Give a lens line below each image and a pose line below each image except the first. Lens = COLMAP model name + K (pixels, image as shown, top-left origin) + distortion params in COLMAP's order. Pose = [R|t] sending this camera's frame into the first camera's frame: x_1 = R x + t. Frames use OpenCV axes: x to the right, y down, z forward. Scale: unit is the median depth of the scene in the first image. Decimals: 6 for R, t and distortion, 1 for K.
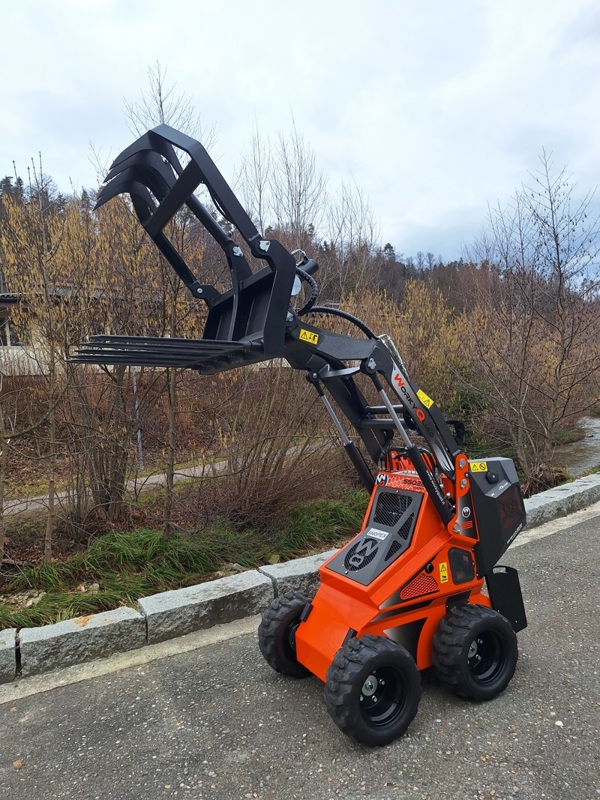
lens RADIAL K [[558.5, 0, 295.2], [0, 558.5, 406.2], [0, 0, 1]] dist [0.058270, -0.050963]
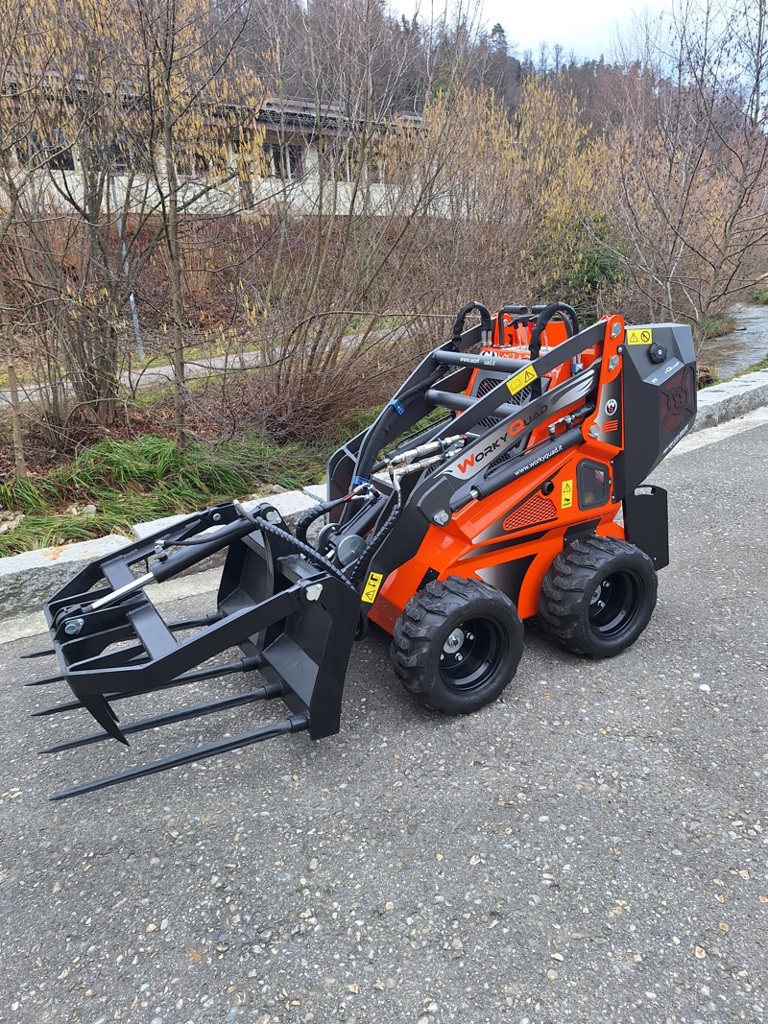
lens RADIAL K [[714.9, 0, 392.4], [0, 714.9, 525.7], [0, 0, 1]] dist [0.058270, -0.050963]
pose [[0.998384, 0.011204, 0.055706, -0.000155], [-0.028480, 0.947006, 0.319952, 0.039414], [-0.049169, -0.321022, 0.945795, 0.114645]]
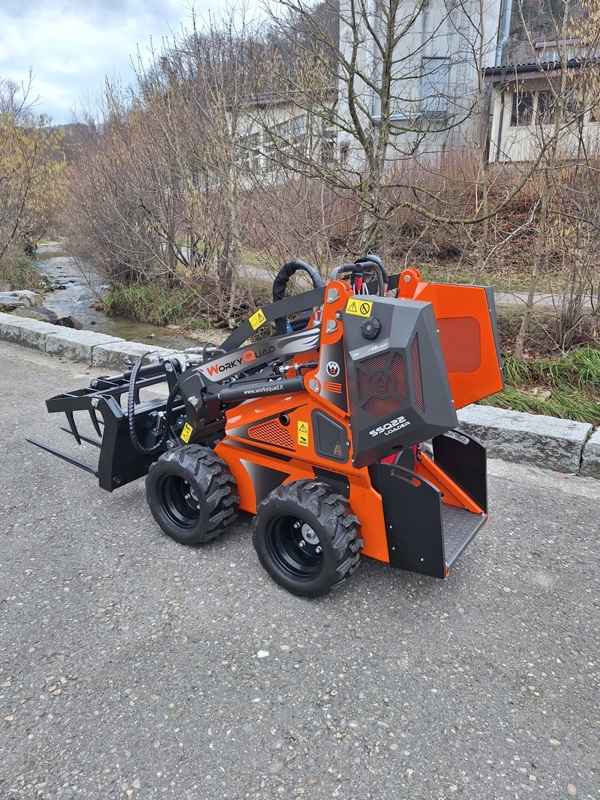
lens RADIAL K [[558.5, 0, 300.1], [0, 558.5, 401.7], [0, 0, 1]] dist [0.058270, -0.050963]
pose [[0.459194, 0.347982, -0.817343, 0.591624], [-0.046600, 0.928252, 0.369020, -0.015578], [0.887113, -0.131363, 0.442464, 0.458303]]
